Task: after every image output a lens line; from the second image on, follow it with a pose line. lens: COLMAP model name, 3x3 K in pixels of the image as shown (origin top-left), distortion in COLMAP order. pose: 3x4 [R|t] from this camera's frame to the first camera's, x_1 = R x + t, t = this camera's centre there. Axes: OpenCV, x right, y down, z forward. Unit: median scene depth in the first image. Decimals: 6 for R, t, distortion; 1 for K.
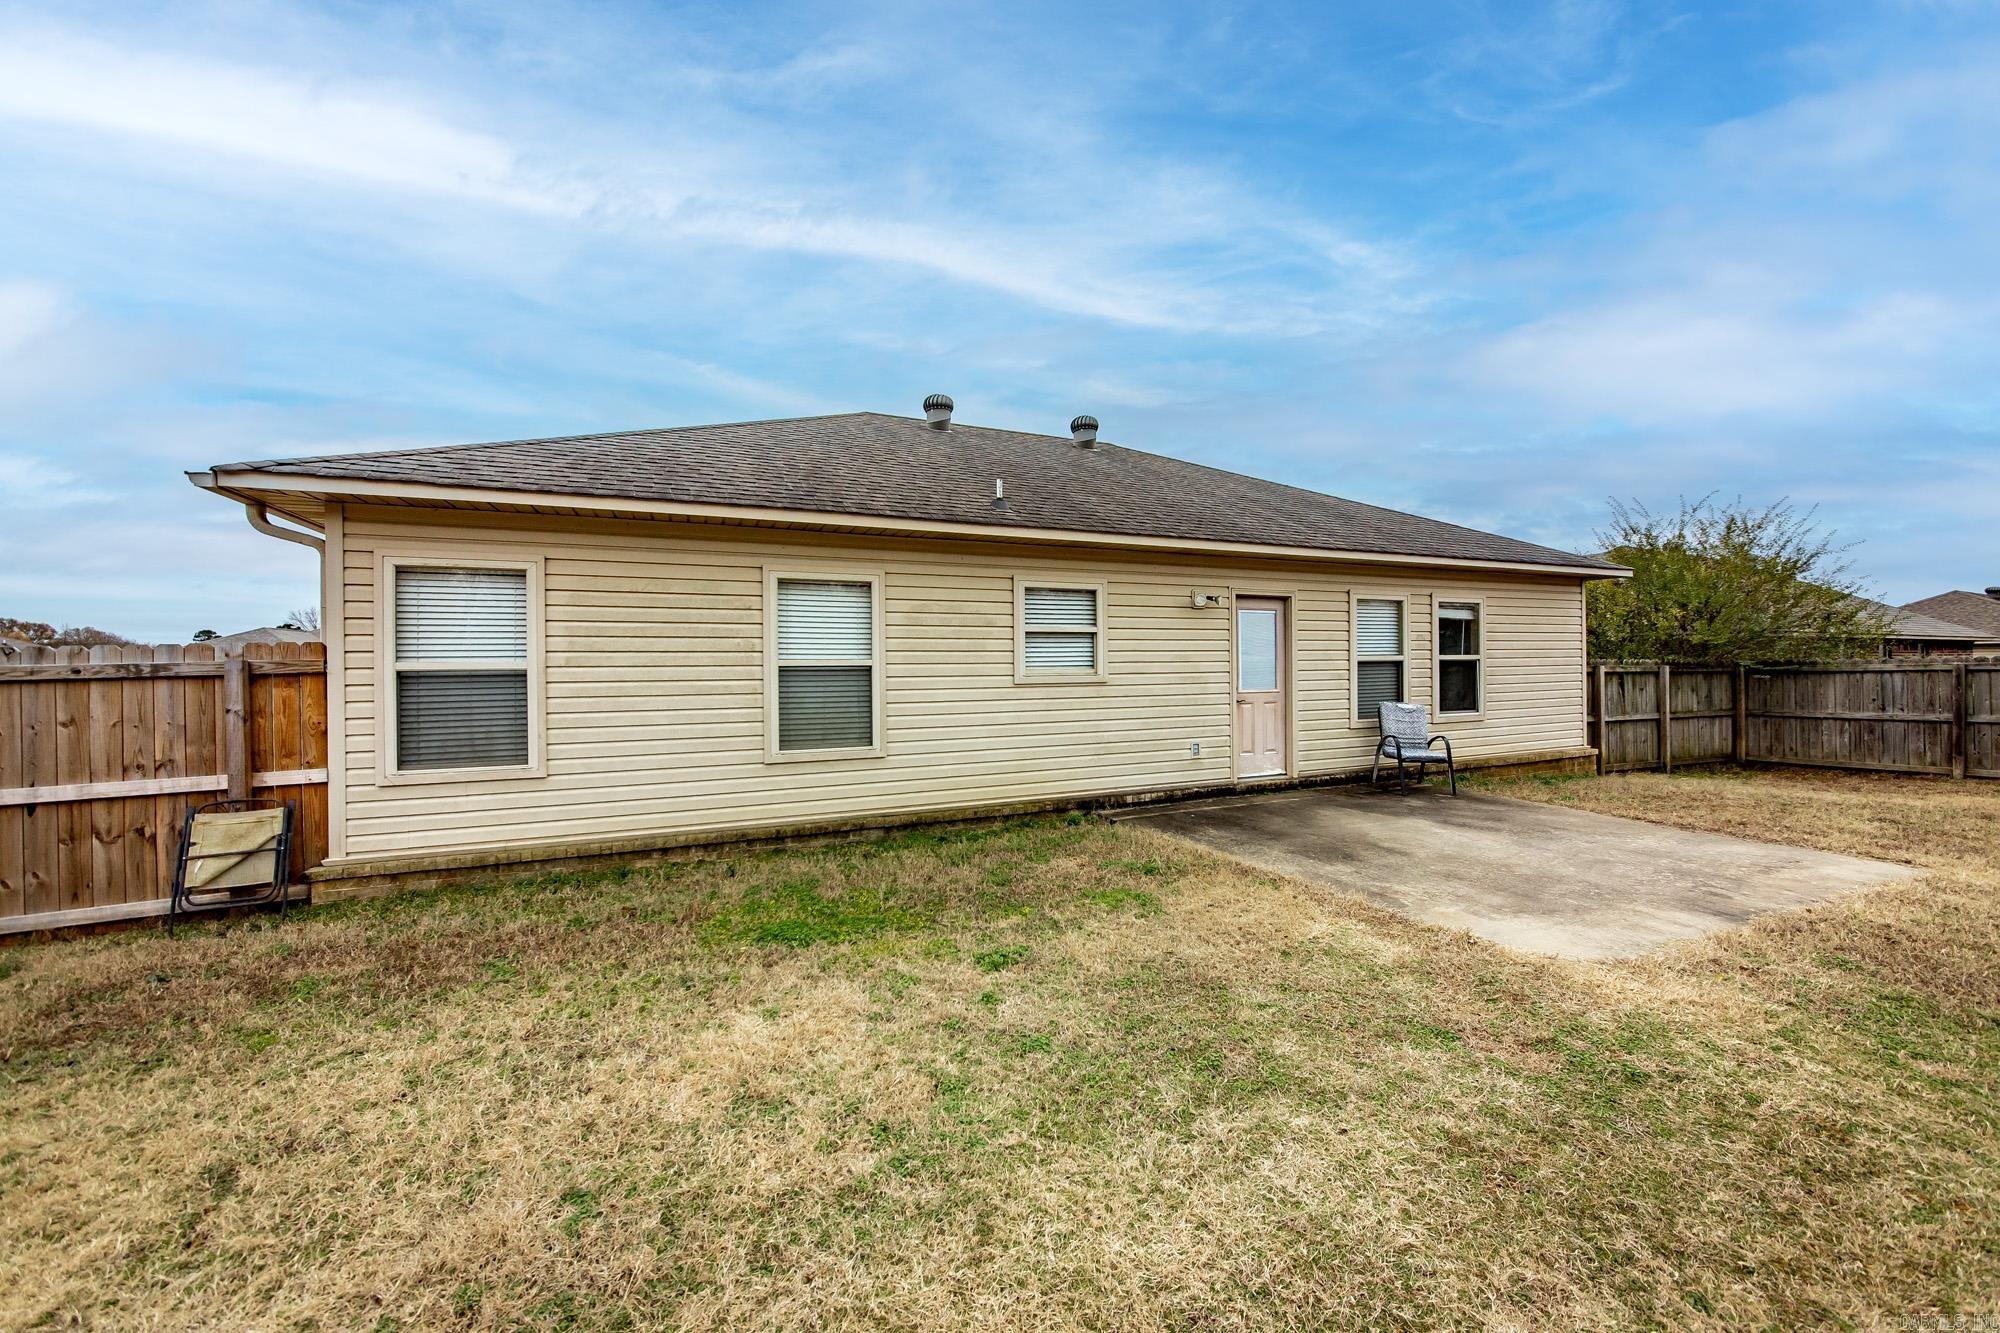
lens RADIAL K [[707.9, 0, 999.0], [0, 707.9, 658.8], [0, 0, 1]] dist [-0.000479, -0.000077]
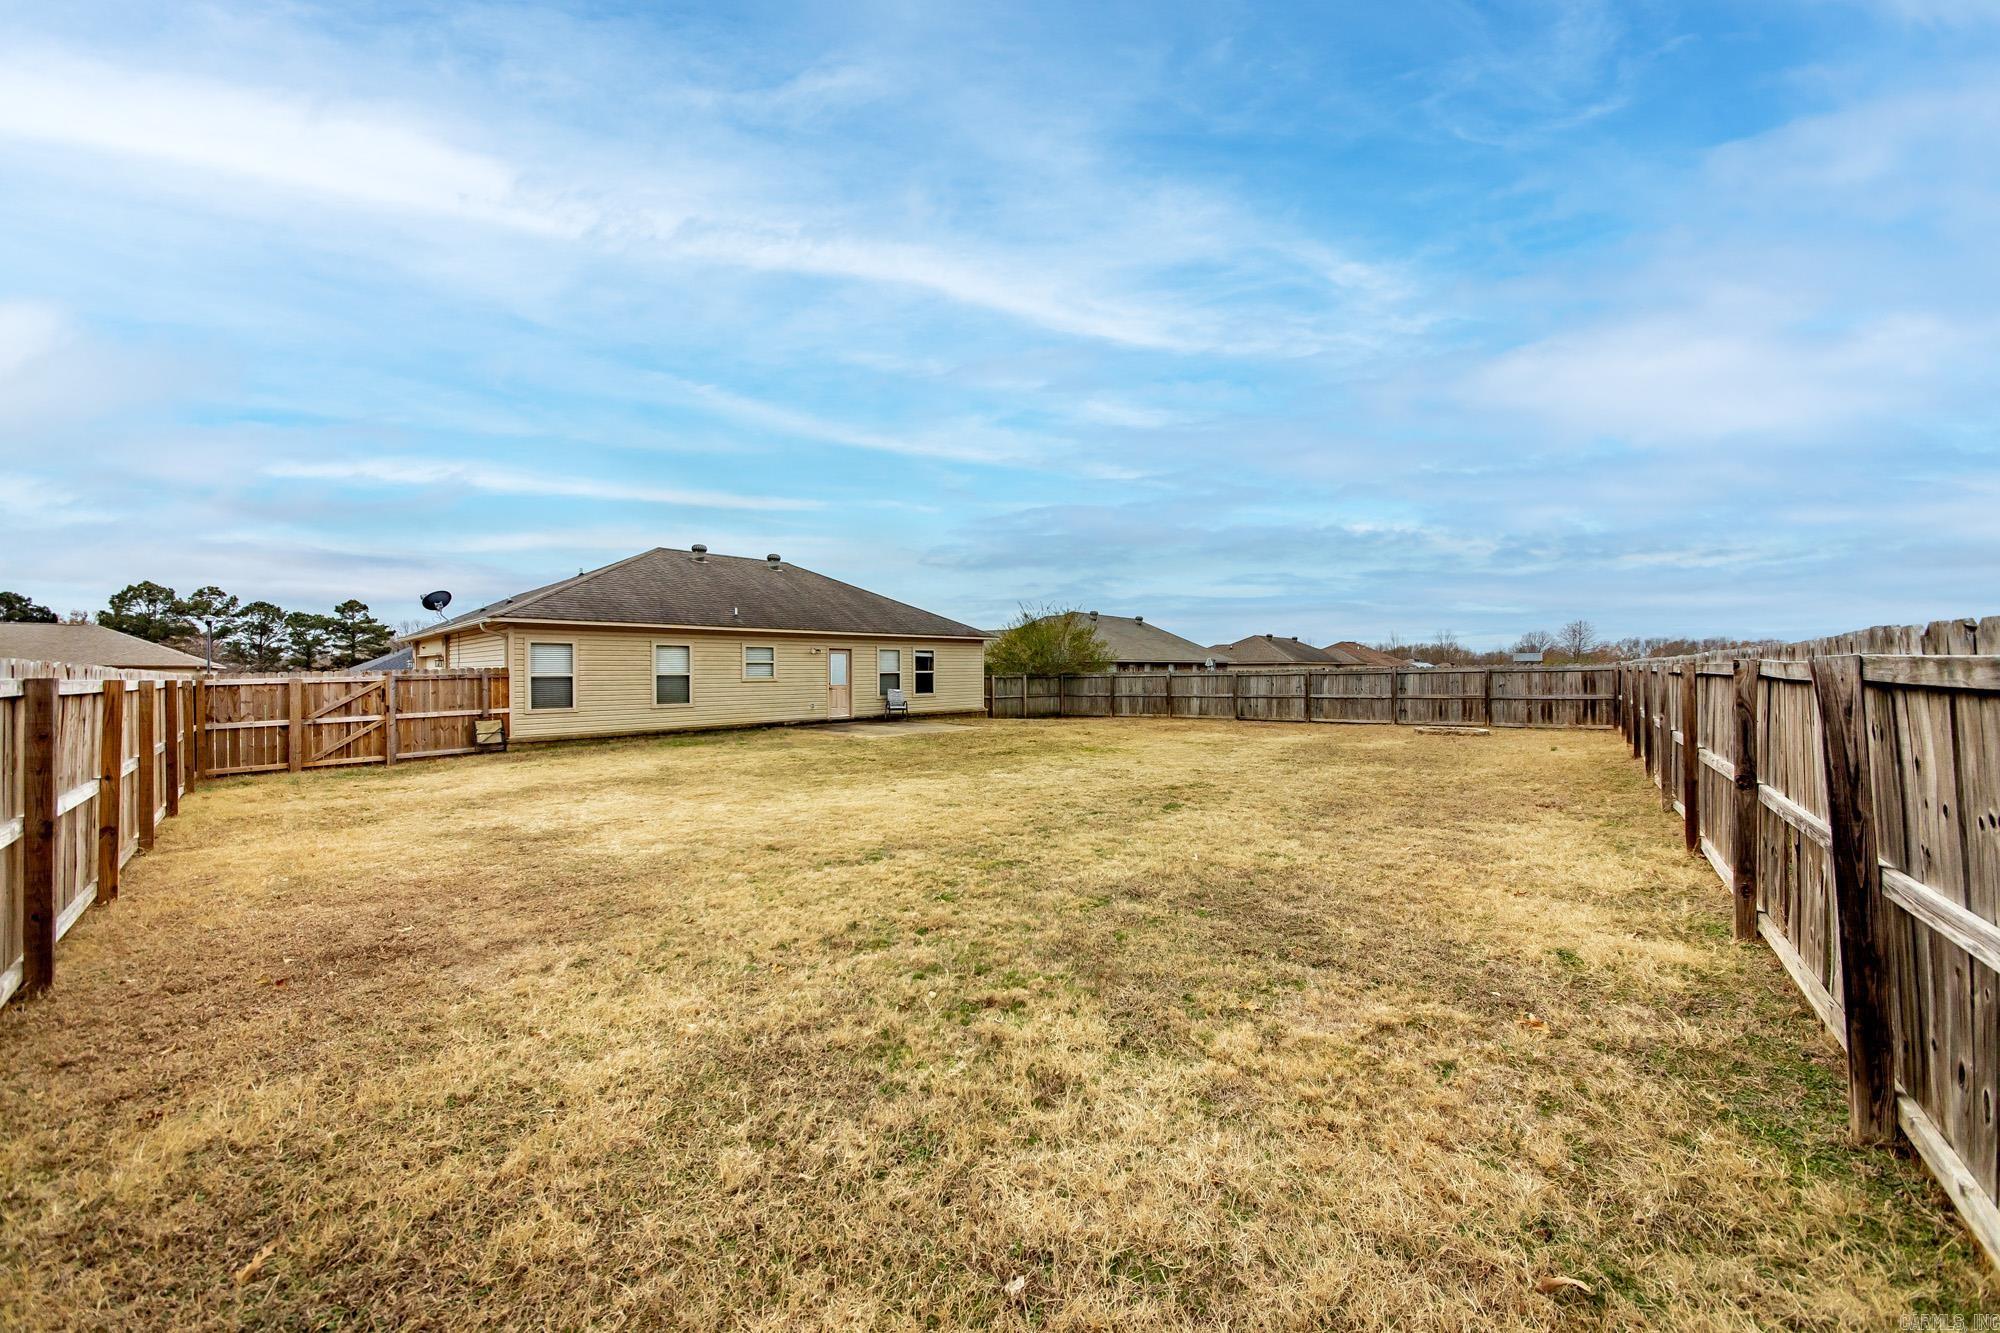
lens RADIAL K [[707.9, 0, 999.0], [0, 707.9, 658.8], [0, 0, 1]] dist [-0.000479, -0.000077]
pose [[0.918183, 0.006876, 0.396096, -0.138757], [0.000592, 0.999824, -0.018729, -0.001351], [-0.396156, 0.017431, 0.918018, -1.757191]]
